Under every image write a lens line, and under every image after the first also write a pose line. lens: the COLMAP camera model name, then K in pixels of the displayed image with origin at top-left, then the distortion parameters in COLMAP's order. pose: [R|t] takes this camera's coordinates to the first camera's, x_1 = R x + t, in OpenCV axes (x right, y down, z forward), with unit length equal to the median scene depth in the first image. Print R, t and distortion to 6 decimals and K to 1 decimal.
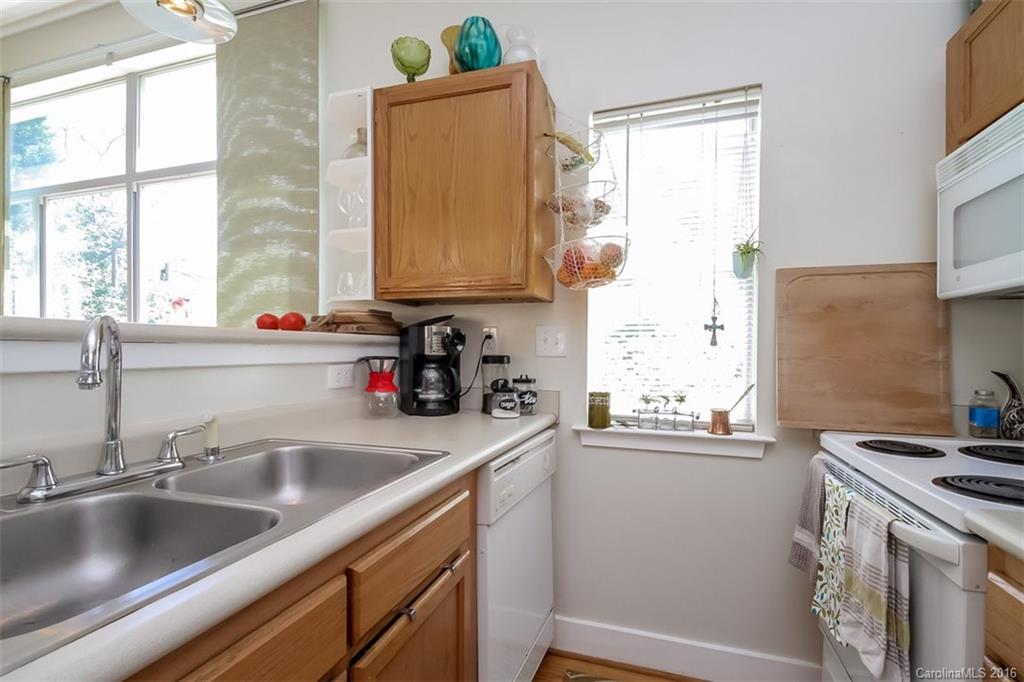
lens RADIAL K [[482.1, 0, 524.0], [0, 482.1, 348.3], [0, 0, 1]] dist [0.028794, -0.018589]
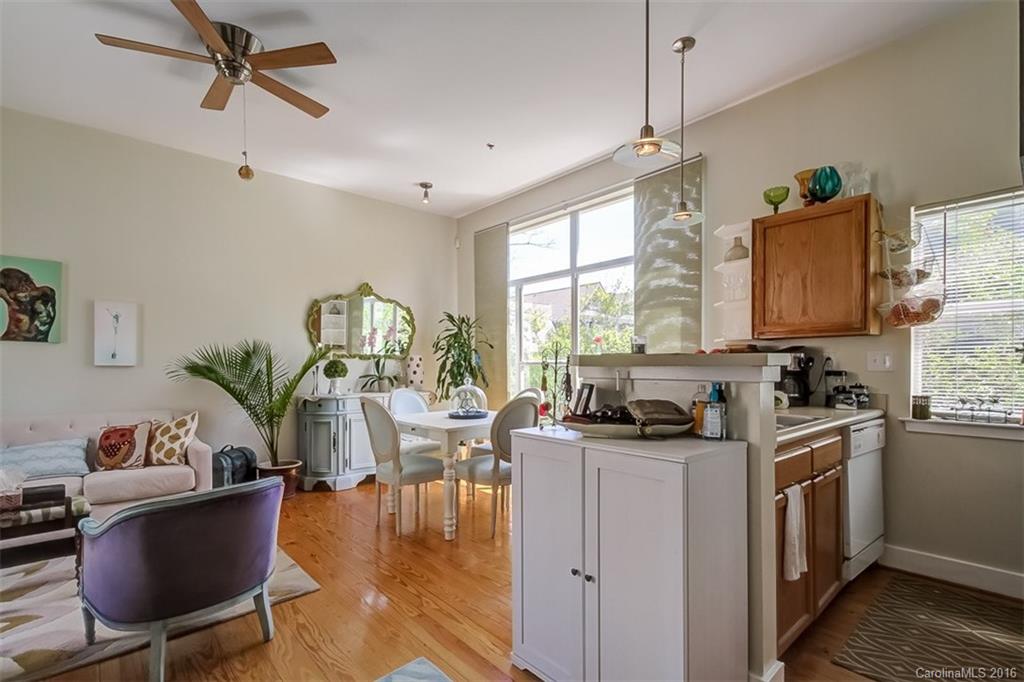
lens RADIAL K [[478.9, 0, 513.1], [0, 478.9, 364.6], [0, 0, 1]] dist [0.027404, -0.015957]
pose [[0.859659, -0.004868, -0.510845, -0.174312], [0.005629, 0.999984, -0.000056, -0.012705], [0.510837, -0.002827, 0.859673, -0.995316]]
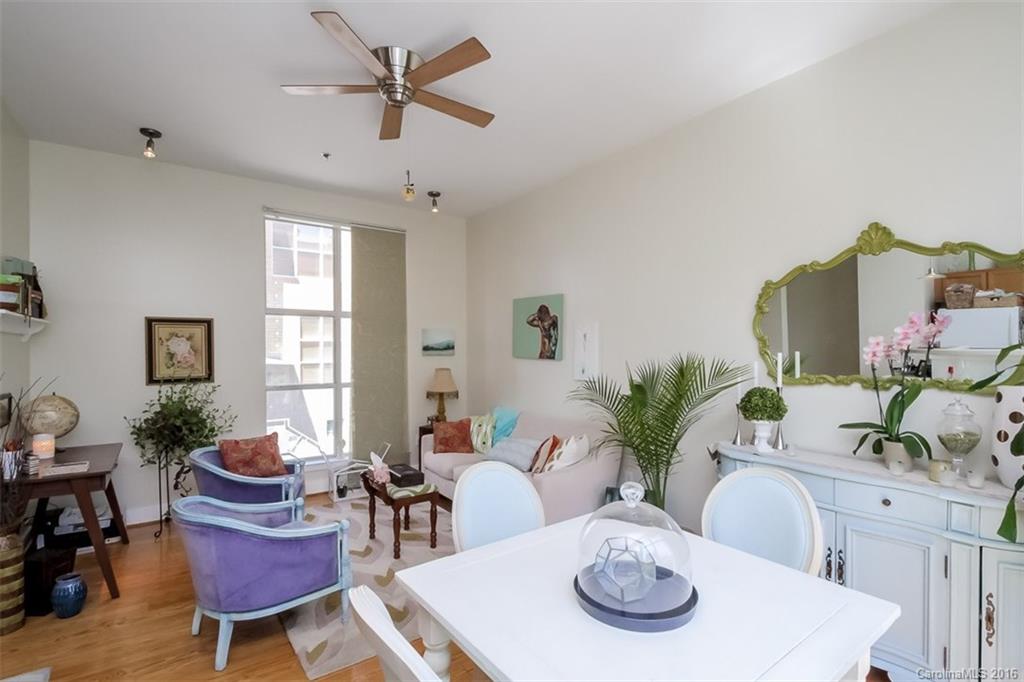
lens RADIAL K [[469.1, 0, 516.7], [0, 469.1, 354.8], [0, 0, 1]] dist [0.016425, -0.014172]
pose [[-0.591755, 0.005269, -0.806101, -0.809082], [-0.000032, 0.999978, 0.006560, -0.167665], [0.806118, 0.003908, -0.591742, 1.187349]]
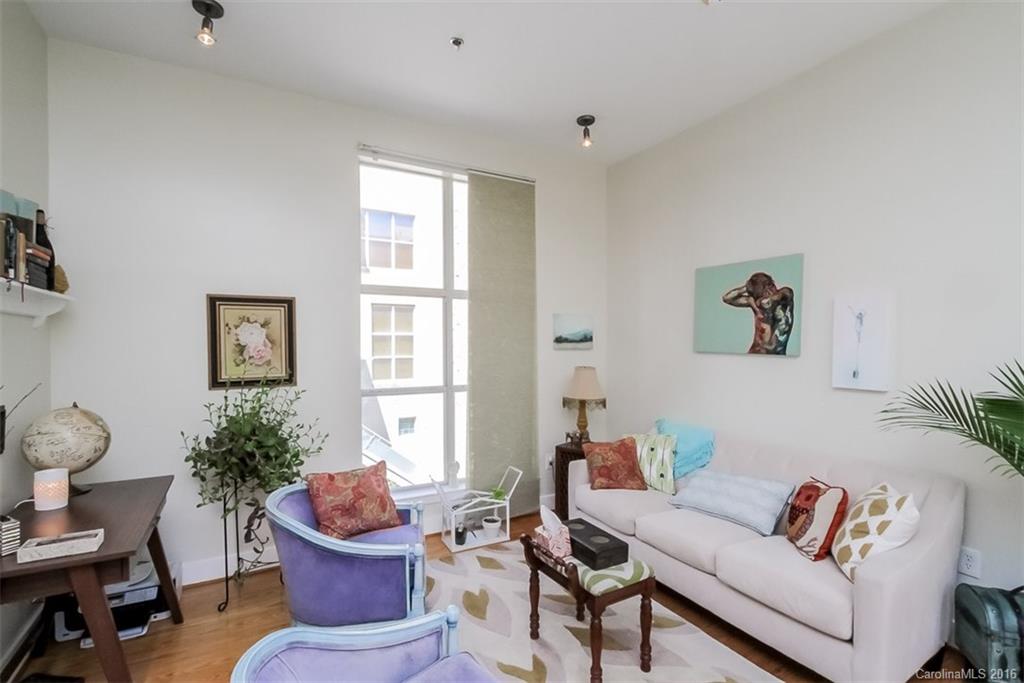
lens RADIAL K [[471.3, 0, 518.3], [0, 471.3, 354.7], [0, 0, 1]] dist [0.018867, -0.013514]
pose [[-0.679686, 0.011237, -0.733417, -1.123956], [-0.000761, 0.999871, 0.016025, -0.153196], [0.733503, 0.011450, -0.679590, 0.260817]]
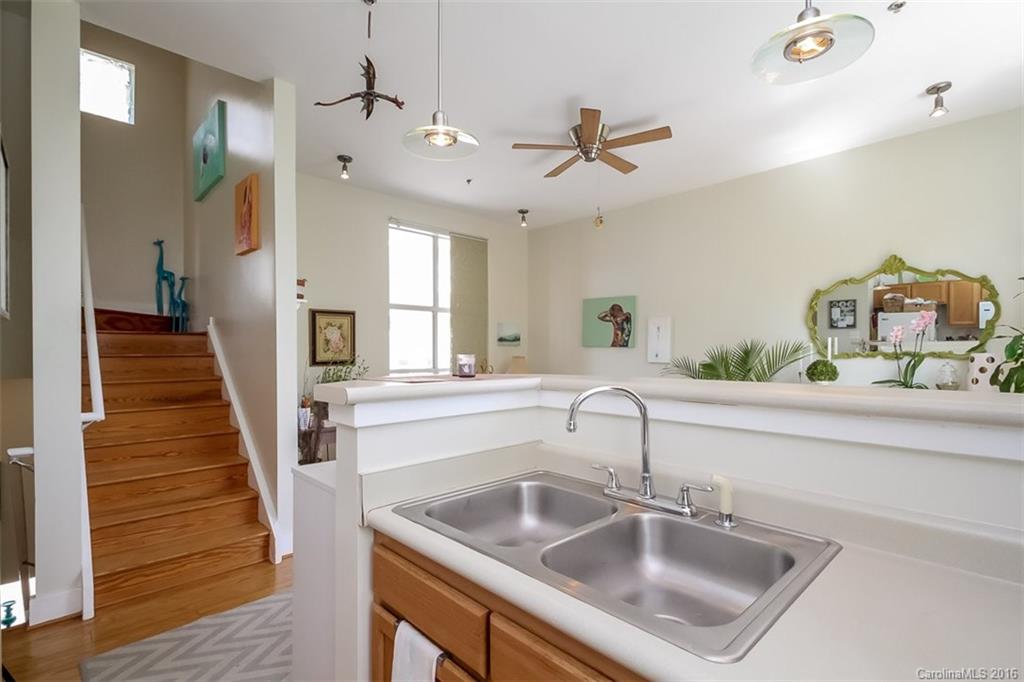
lens RADIAL K [[471.3, 0, 518.3], [0, 471.3, 354.2], [0, 0, 1]] dist [0.018867, -0.013514]
pose [[-0.473724, 0.000881, -0.880673, 0.276143], [-0.001920, 0.999996, 0.002033, -0.079453], [0.880671, 0.002654, -0.473720, 0.706360]]
